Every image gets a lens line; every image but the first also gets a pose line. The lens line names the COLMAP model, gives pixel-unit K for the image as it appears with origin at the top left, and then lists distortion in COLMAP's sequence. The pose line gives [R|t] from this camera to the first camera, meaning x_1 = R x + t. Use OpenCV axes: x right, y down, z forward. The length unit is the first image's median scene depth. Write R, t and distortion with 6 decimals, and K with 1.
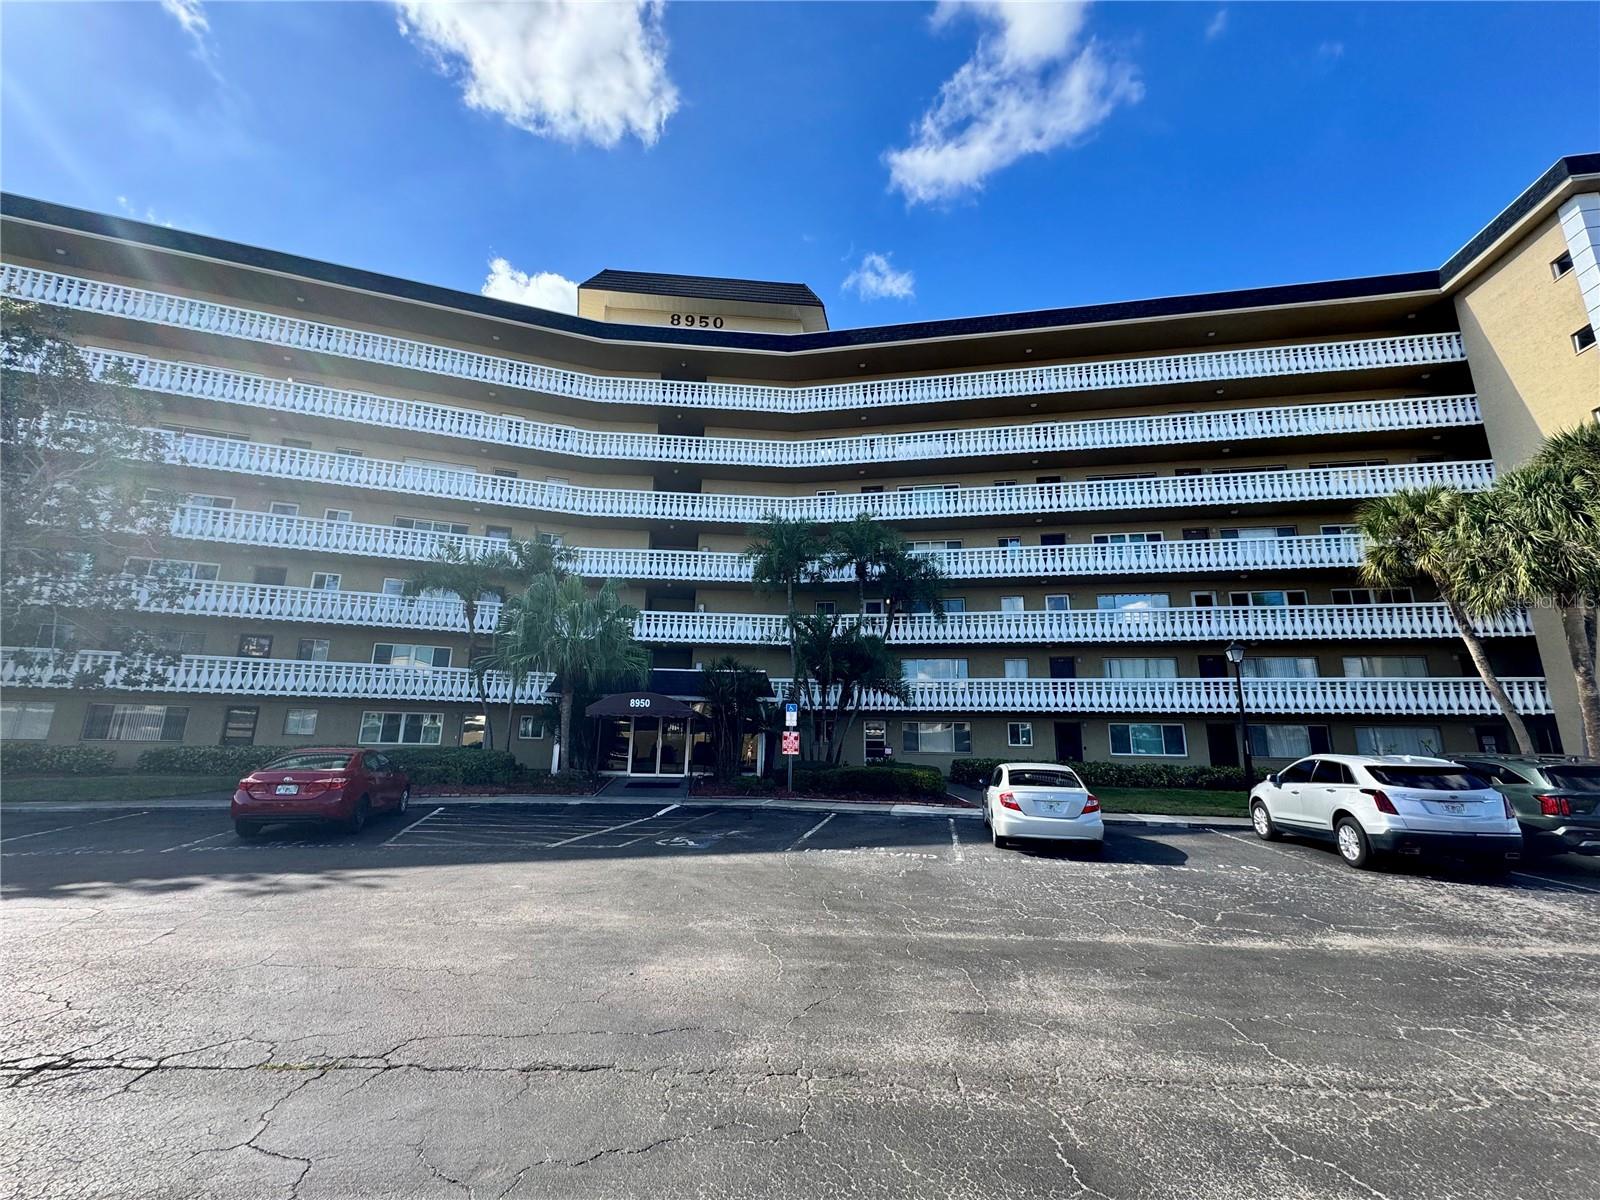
lens RADIAL K [[647.2, 0, 799.8], [0, 647.2, 594.6], [0, 0, 1]] dist [-0.001760, 0.000557]
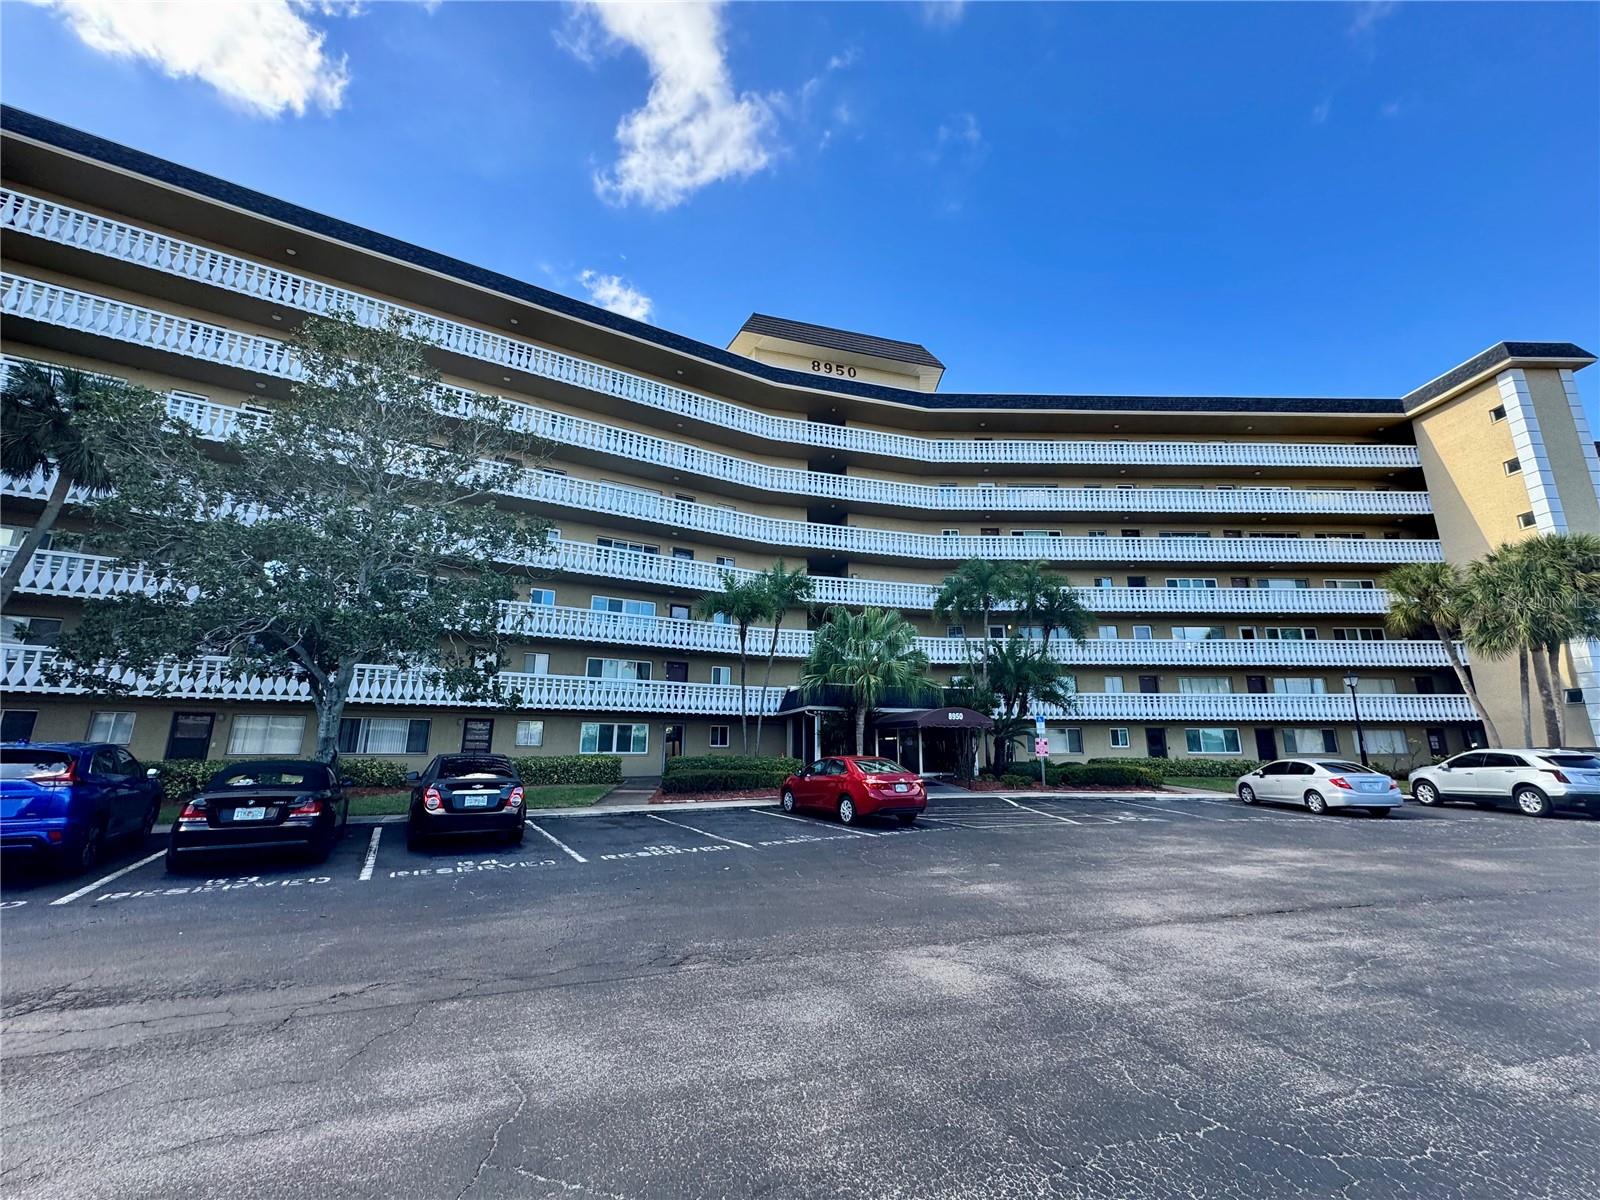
lens RADIAL K [[640.8, 0, 796.8], [0, 640.8, 599.5], [0, 0, 1]] dist [-0.000250, -0.000033]
pose [[0.978801, 0.033311, 0.202087, -0.546114], [-0.032840, 0.999444, -0.005685, -0.023608], [-0.202164, -0.001072, 0.979351, -0.085135]]
